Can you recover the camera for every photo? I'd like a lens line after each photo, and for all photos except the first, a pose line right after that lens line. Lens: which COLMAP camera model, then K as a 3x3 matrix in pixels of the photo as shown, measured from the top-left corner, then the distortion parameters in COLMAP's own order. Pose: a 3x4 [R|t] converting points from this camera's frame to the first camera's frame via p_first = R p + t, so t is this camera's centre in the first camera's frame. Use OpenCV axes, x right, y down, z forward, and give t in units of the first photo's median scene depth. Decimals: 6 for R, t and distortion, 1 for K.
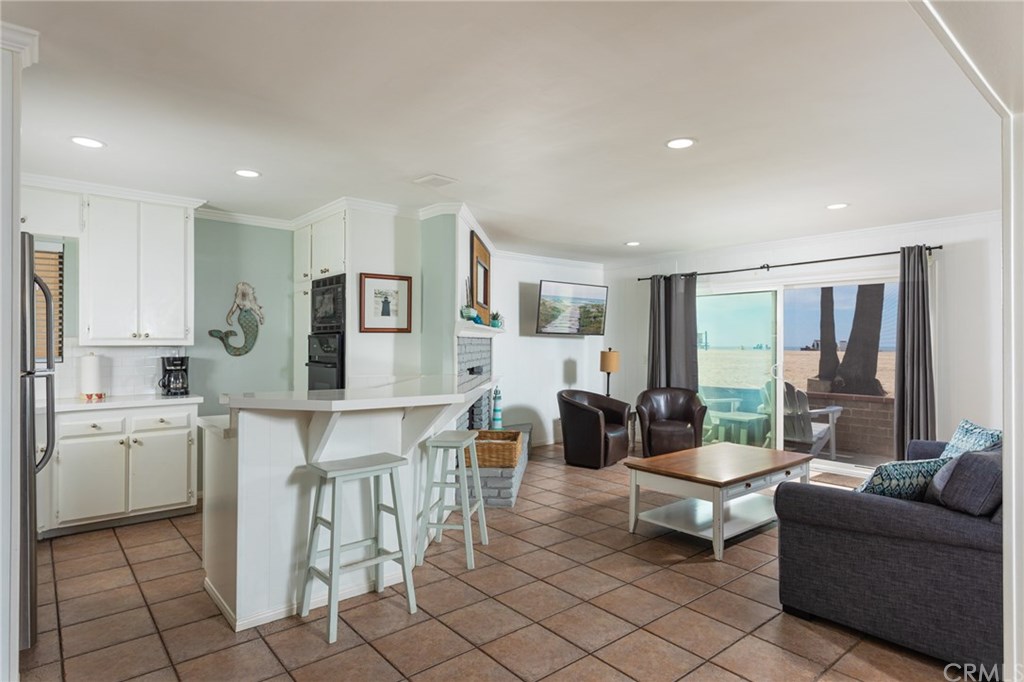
lens RADIAL K [[563.1, 0, 512.0], [0, 563.1, 341.0], [0, 0, 1]] dist [0.001646, 0.000773]
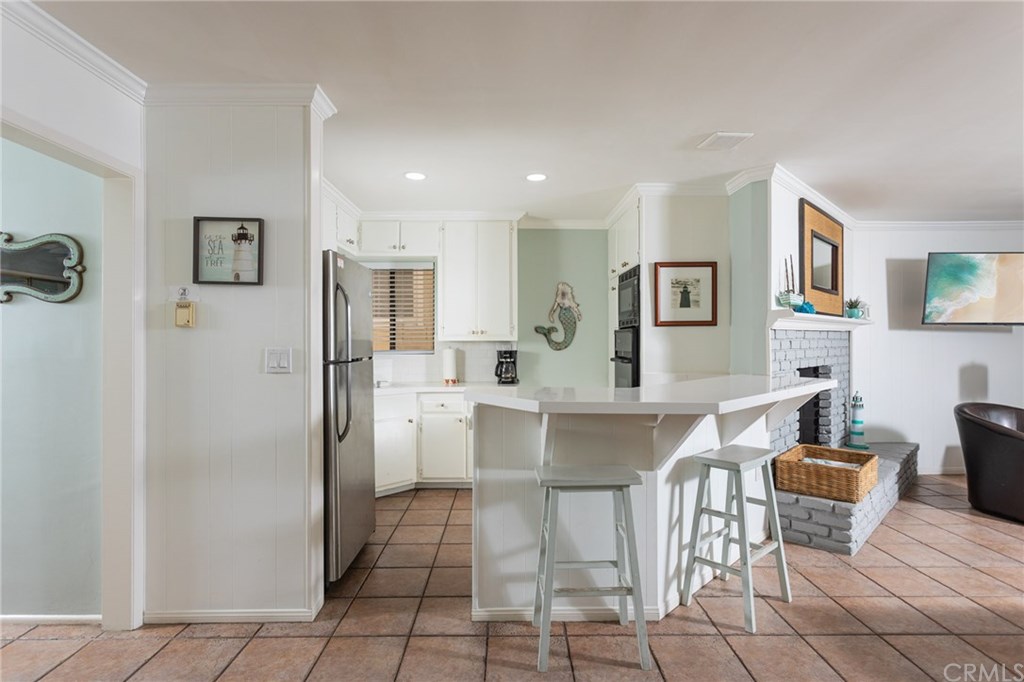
lens RADIAL K [[518.0, 0, 510.5], [0, 518.0, 338.8], [0, 0, 1]] dist [0.000935, 0.001276]
pose [[0.772052, -0.004866, -0.635541, 0.081384], [0.006046, 0.999982, -0.000312, 0.003938], [0.635531, -0.003601, 0.772067, 0.164078]]
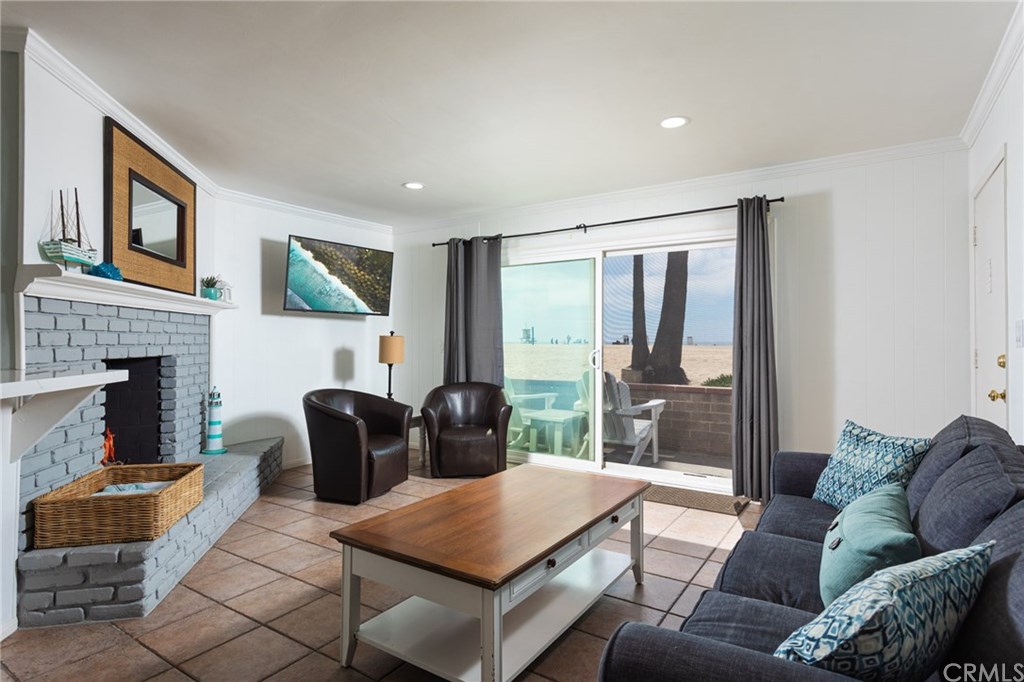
lens RADIAL K [[542.5, 0, 514.6], [0, 542.5, 335.2], [0, 0, 1]] dist [0.000248, 0.000281]
pose [[0.956602, 0.000405, 0.291398, 0.168869], [0.000675, 0.999993, -0.003604, 0.028436], [-0.291398, 0.003645, 0.956595, 0.368418]]
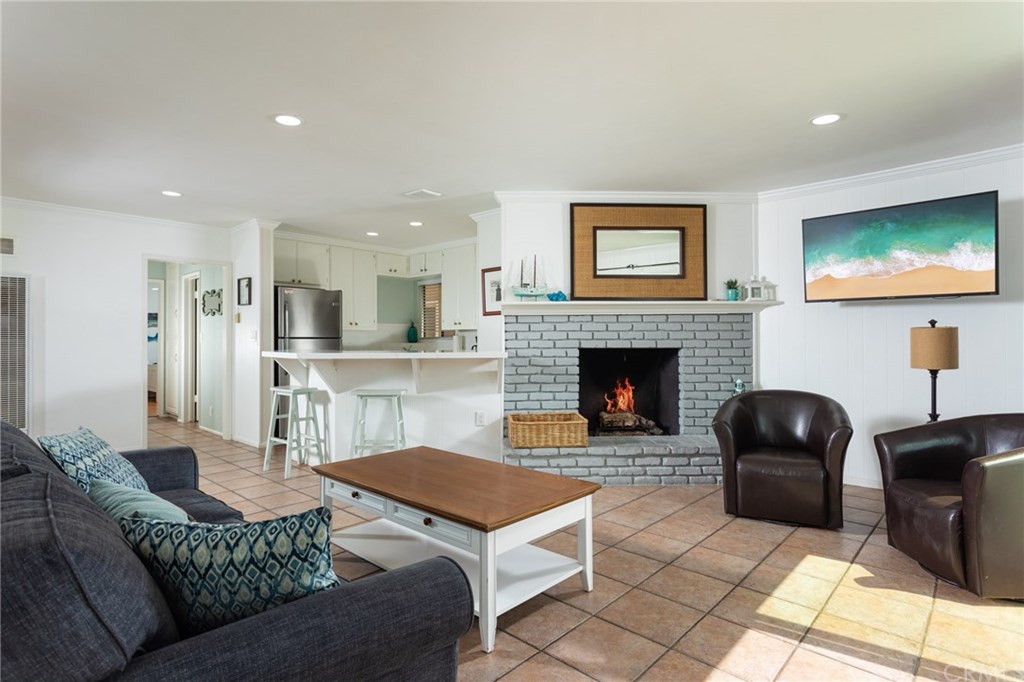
lens RADIAL K [[518.0, 0, 510.5], [0, 518.0, 338.8], [0, 0, 1]] dist [0.000935, 0.001276]
pose [[0.134424, -0.003458, -0.990918, 0.813627], [0.009243, 0.999955, -0.002236, 0.036475], [0.990881, -0.008859, 0.134450, 0.806048]]
